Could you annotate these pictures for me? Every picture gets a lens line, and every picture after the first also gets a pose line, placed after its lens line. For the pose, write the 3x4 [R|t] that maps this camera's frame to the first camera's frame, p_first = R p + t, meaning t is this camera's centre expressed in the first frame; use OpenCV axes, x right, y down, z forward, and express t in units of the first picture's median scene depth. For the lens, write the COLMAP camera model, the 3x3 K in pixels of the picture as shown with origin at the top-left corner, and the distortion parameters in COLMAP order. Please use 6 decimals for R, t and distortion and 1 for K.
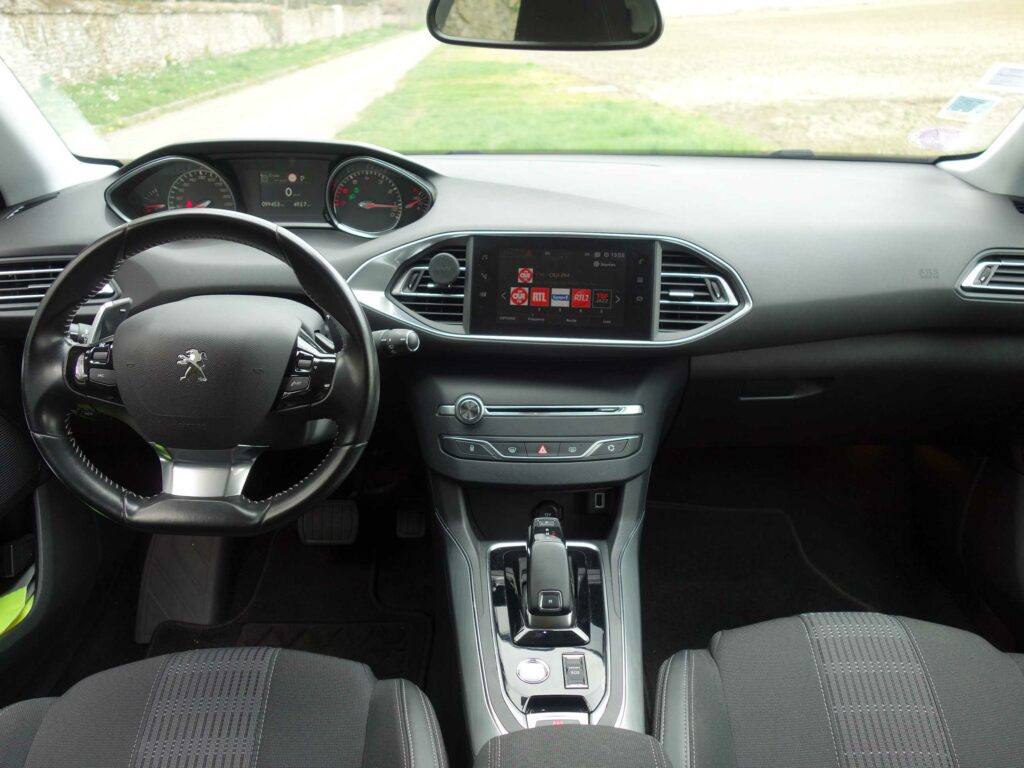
lens RADIAL K [[902.9, 0, 511.1], [0, 902.9, 385.7], [0, 0, 1]] dist [0.010269, -0.006755]
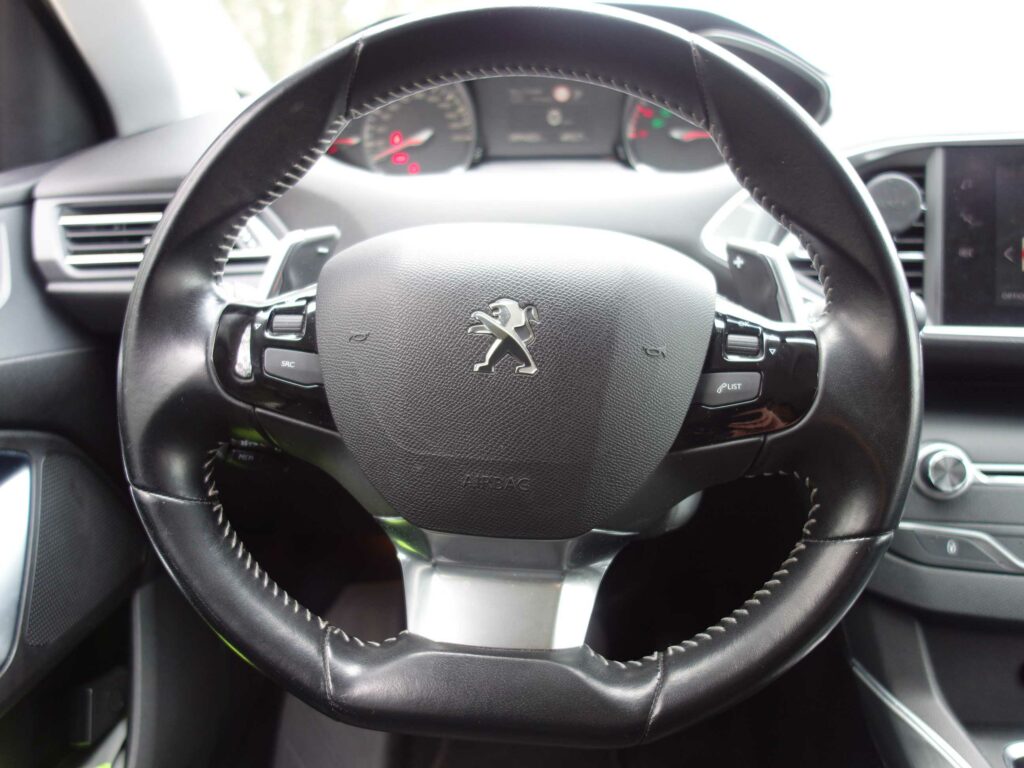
lens RADIAL K [[902.9, 0, 515.1], [0, 902.9, 385.2], [0, 0, 1]] dist [0.010269, -0.006755]
pose [[0.995249, 0.011682, -0.096663, -0.241758], [-0.020945, 0.995221, -0.095374, 0.031933], [0.095087, 0.096945, 0.990737, 0.460857]]
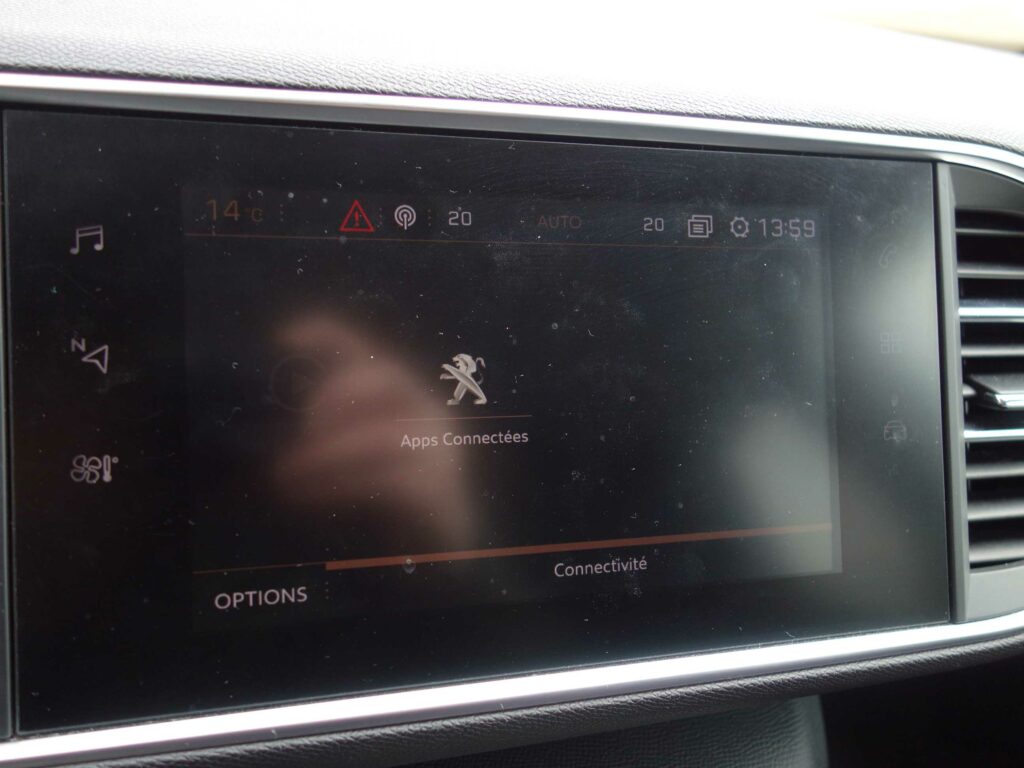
lens RADIAL K [[902.9, 0, 505.3], [0, 902.9, 383.0], [0, 0, 1]] dist [0.010269, -0.006755]
pose [[0.913994, -0.066329, 0.400270, -0.027652], [0.063097, 0.997781, 0.021266, -0.116078], [-0.400792, 0.005819, 0.916151, 0.825108]]
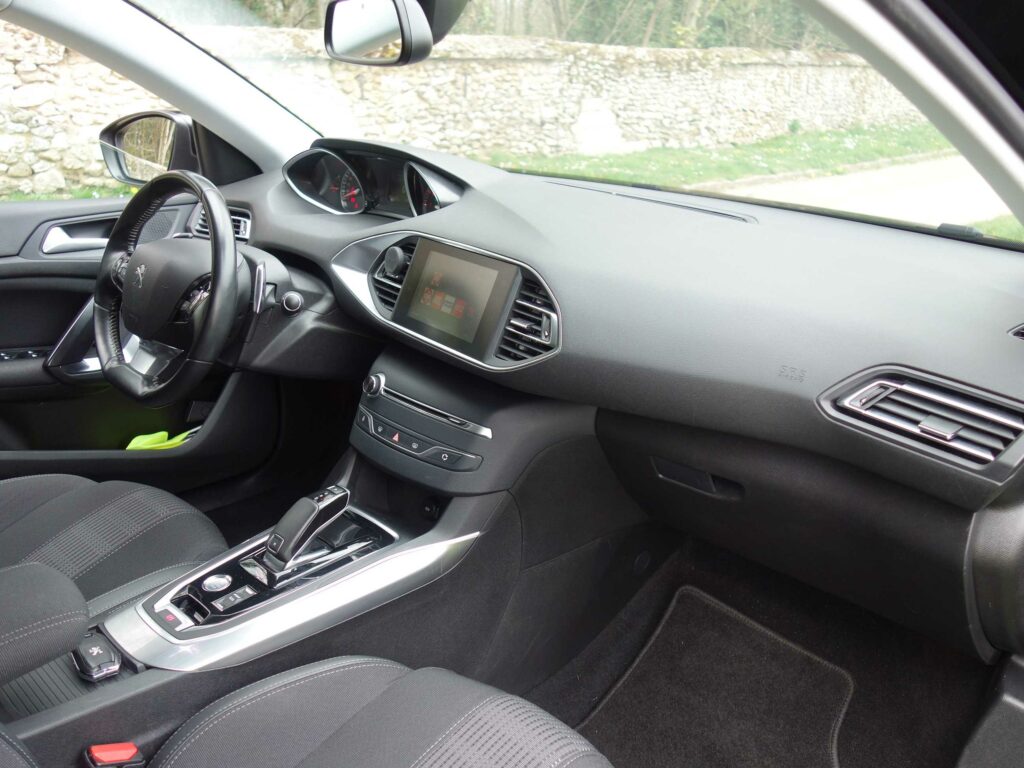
lens RADIAL K [[902.9, 0, 503.4], [0, 902.9, 385.9], [0, 0, 1]] dist [0.010269, -0.006755]
pose [[0.687515, 0.258058, -0.678770, 0.829758], [-0.293654, 0.953690, 0.065140, -0.093644], [0.664146, 0.154539, 0.731456, 0.289376]]
